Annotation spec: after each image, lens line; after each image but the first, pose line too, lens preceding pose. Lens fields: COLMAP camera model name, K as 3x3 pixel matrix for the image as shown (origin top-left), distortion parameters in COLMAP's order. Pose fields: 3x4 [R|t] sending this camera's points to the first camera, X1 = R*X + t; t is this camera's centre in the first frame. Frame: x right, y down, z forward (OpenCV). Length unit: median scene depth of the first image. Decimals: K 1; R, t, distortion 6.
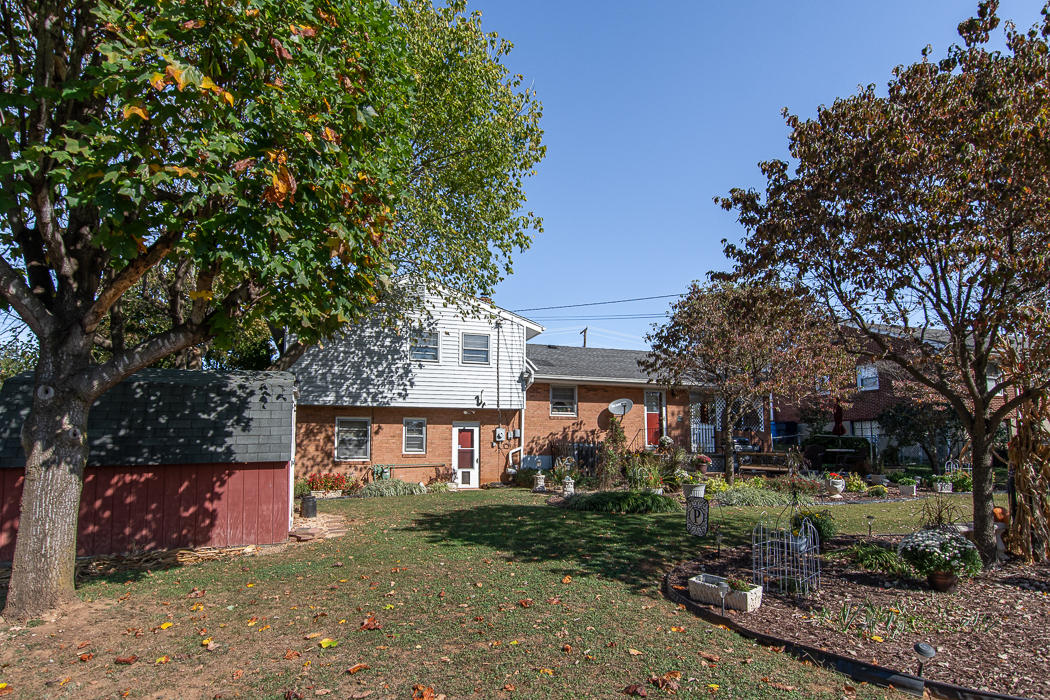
lens RADIAL K [[654.2, 0, 527.7], [0, 654.2, 384.9], [0, 0, 1]] dist [-0.005214, -0.000610]
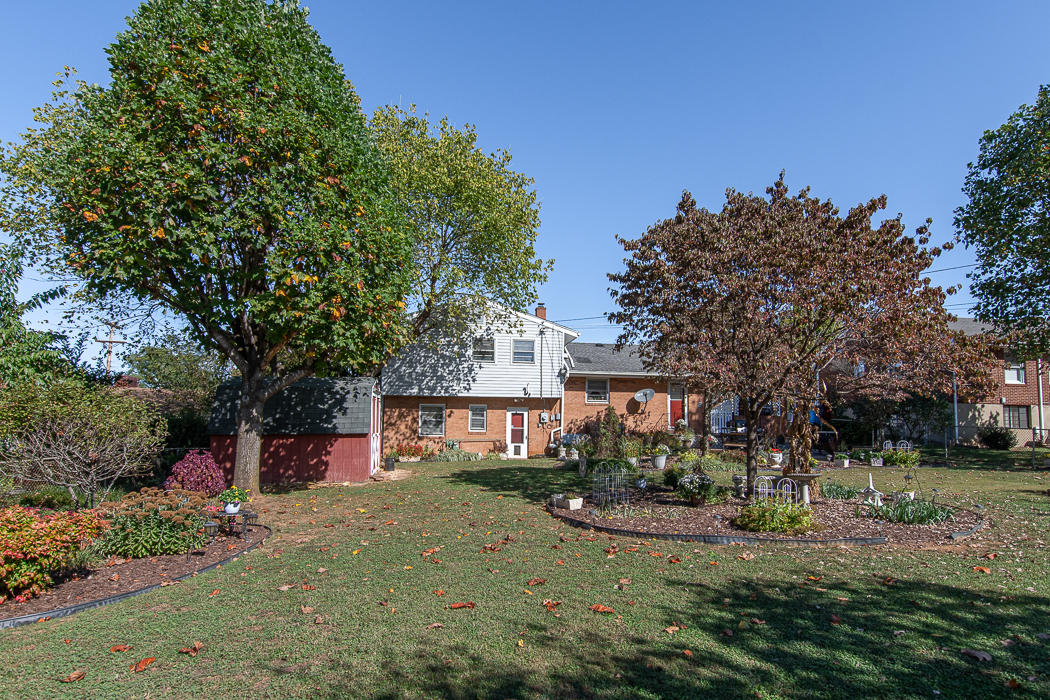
lens RADIAL K [[654.2, 0, 527.7], [0, 654.2, 384.9], [0, 0, 1]] dist [-0.005214, -0.000610]
pose [[0.982335, -0.003904, -0.187089, 0.183238], [0.009120, 0.999593, 0.027026, -0.025767], [0.186908, -0.028255, 0.981971, -0.297390]]
